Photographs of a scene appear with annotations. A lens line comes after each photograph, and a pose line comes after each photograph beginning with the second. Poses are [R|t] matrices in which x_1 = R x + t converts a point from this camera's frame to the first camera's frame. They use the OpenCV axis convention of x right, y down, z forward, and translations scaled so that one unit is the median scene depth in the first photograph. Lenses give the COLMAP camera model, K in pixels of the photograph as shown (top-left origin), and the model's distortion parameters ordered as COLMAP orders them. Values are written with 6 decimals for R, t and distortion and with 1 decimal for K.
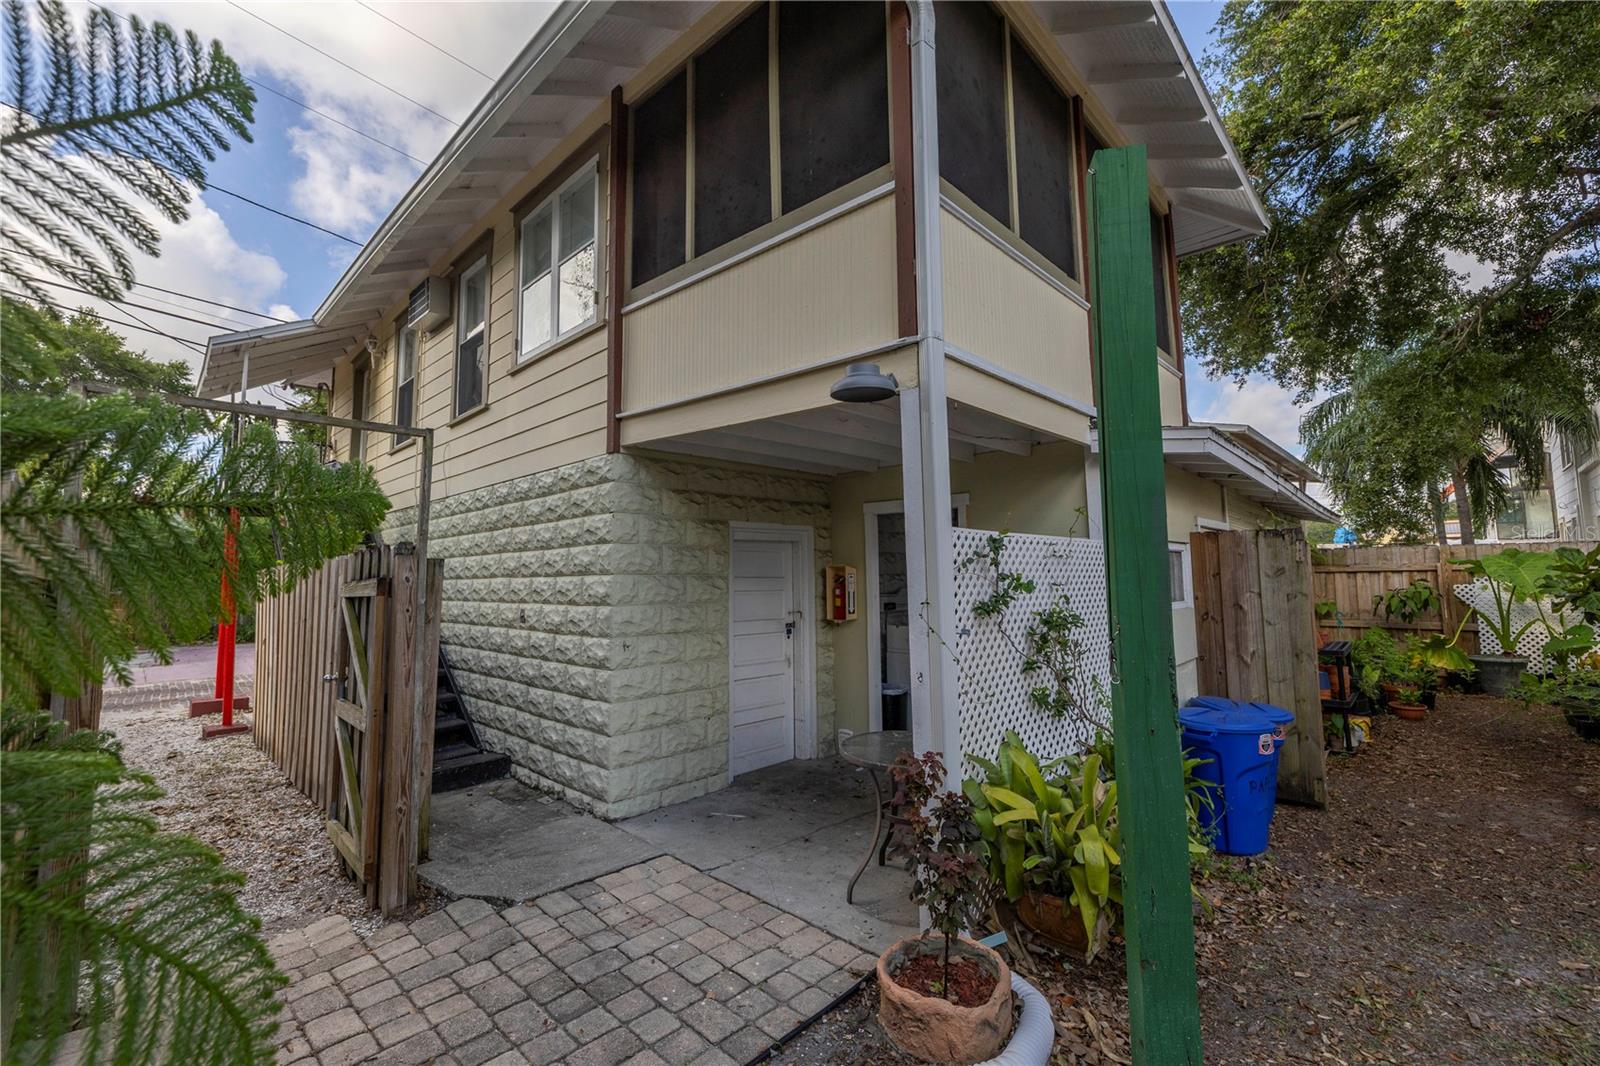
lens RADIAL K [[673.3, 0, 797.1], [0, 673.3, 516.0], [0, 0, 1]] dist [0.001989, 0.000065]
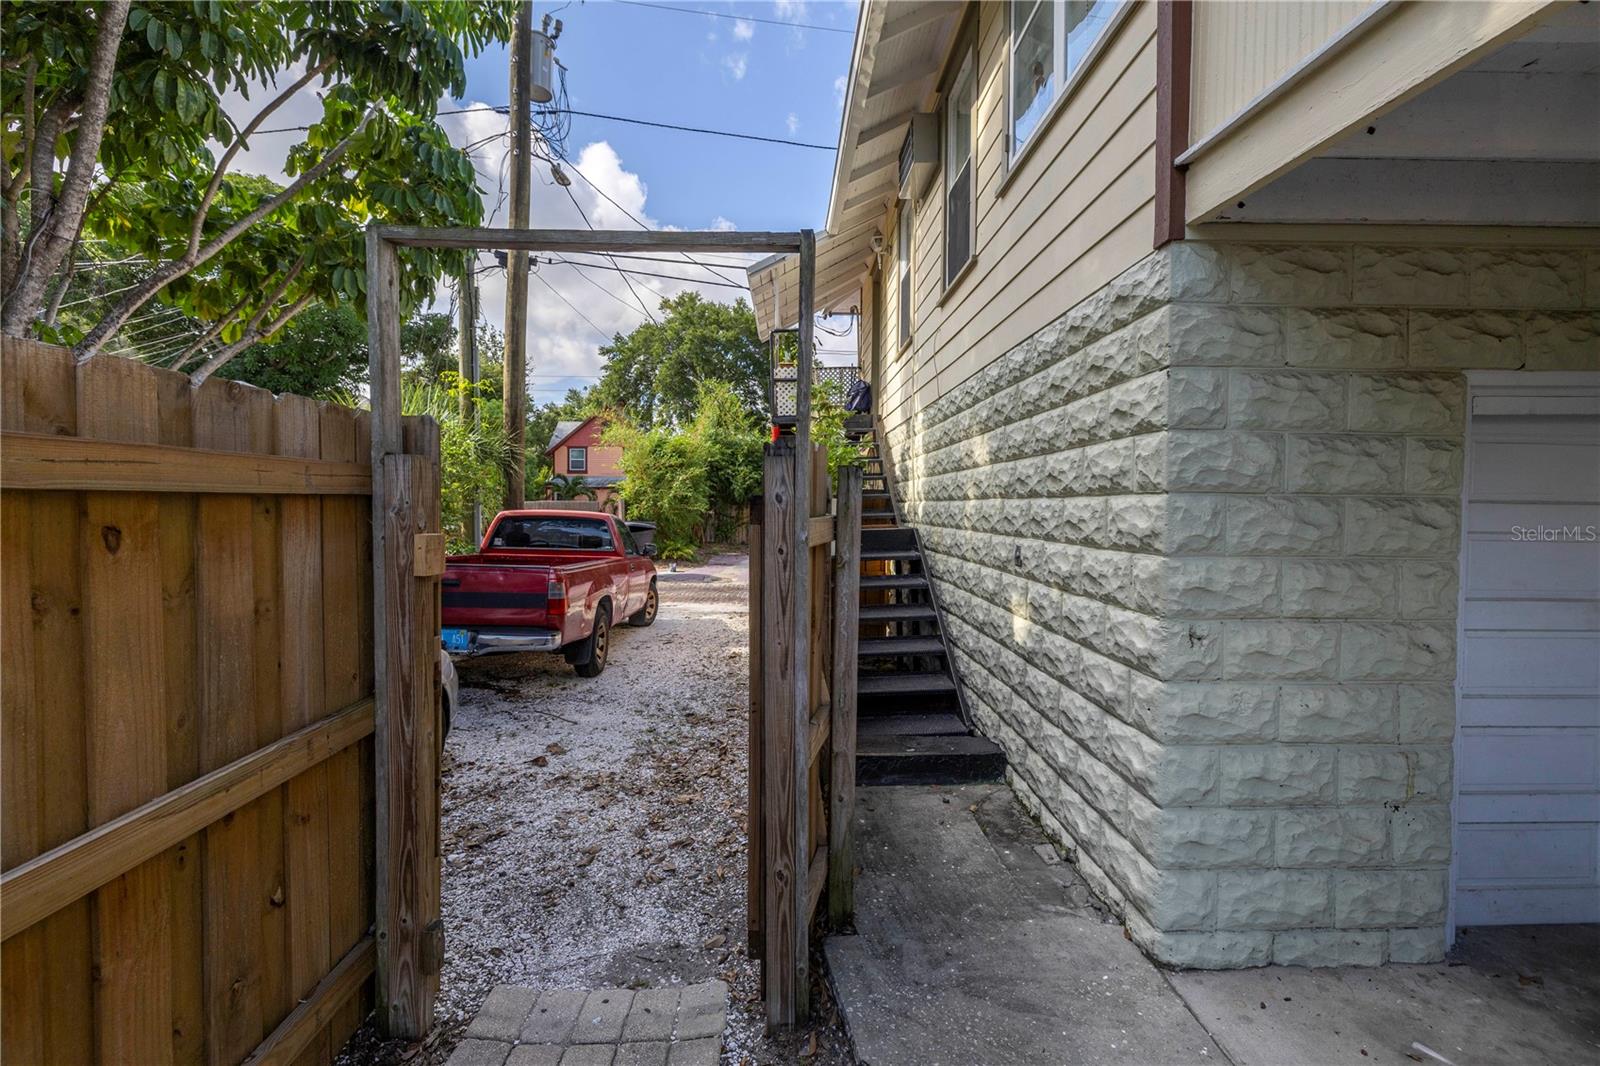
lens RADIAL K [[673.3, 0, 796.4], [0, 673.3, 526.3], [0, 0, 1]] dist [0.001989, 0.000065]
pose [[0.716686, 0.035835, -0.696475, -0.119373], [0.053719, 0.992875, 0.106363, 0.042542], [0.695324, -0.113643, 0.709655, 0.442683]]
